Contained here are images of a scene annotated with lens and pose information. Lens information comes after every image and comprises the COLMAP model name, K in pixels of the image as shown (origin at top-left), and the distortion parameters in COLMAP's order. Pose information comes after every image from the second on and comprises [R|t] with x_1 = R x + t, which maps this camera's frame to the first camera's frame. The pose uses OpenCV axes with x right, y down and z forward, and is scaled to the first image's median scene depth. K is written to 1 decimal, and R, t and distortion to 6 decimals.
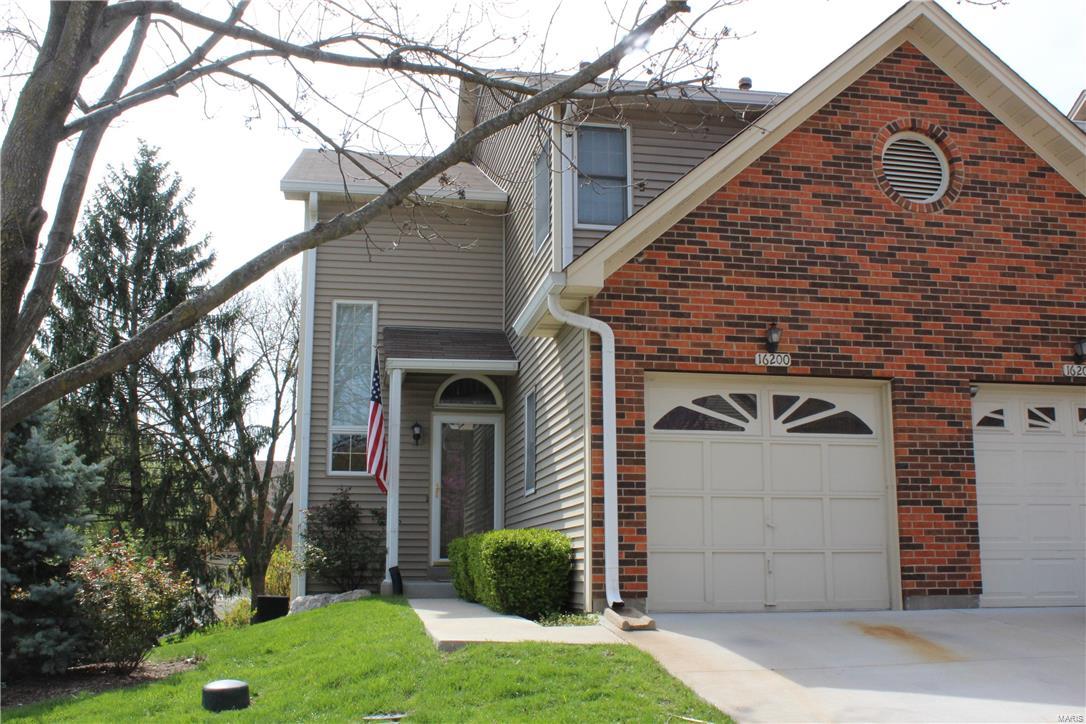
lens RADIAL K [[1091.8, 0, 544.2], [0, 1091.8, 362.1], [0, 0, 1]] dist [-0.104613, 0.000000]
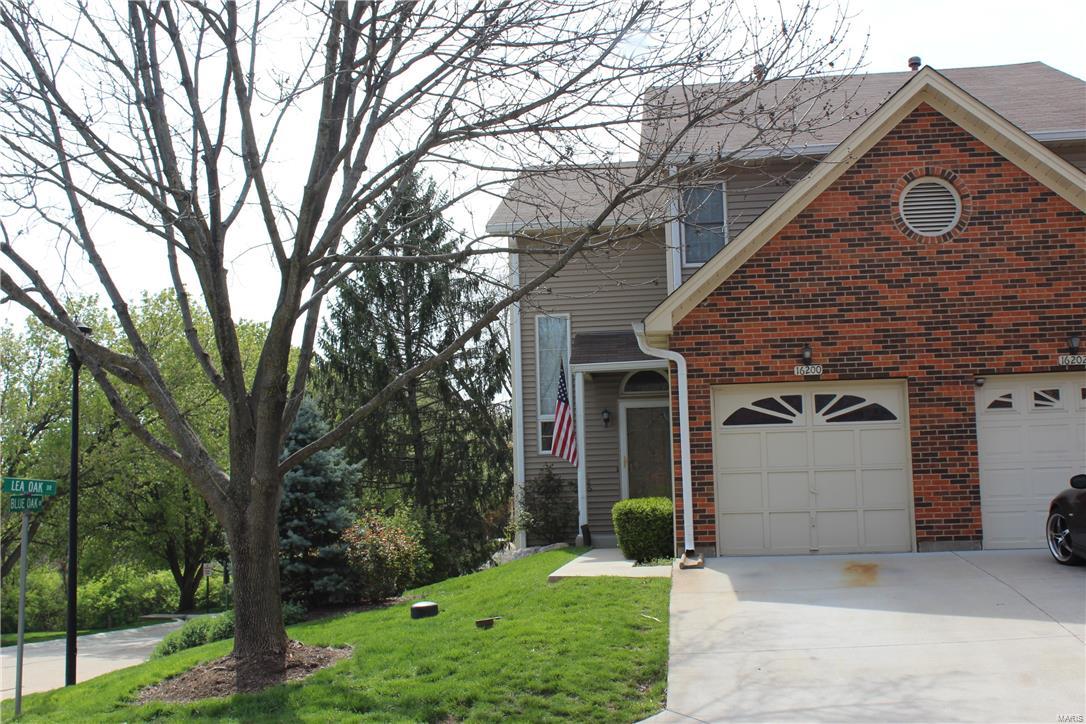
lens RADIAL K [[1284.6, 0, 540.0], [0, 1284.6, 359.6], [0, 0, 1]] dist [-0.136962, 0.000000]
pose [[0.952610, -0.058336, -0.298547, 0.359601], [0.079395, 0.995102, 0.058892, -0.132484], [0.293649, -0.079805, 0.952576, -0.596327]]
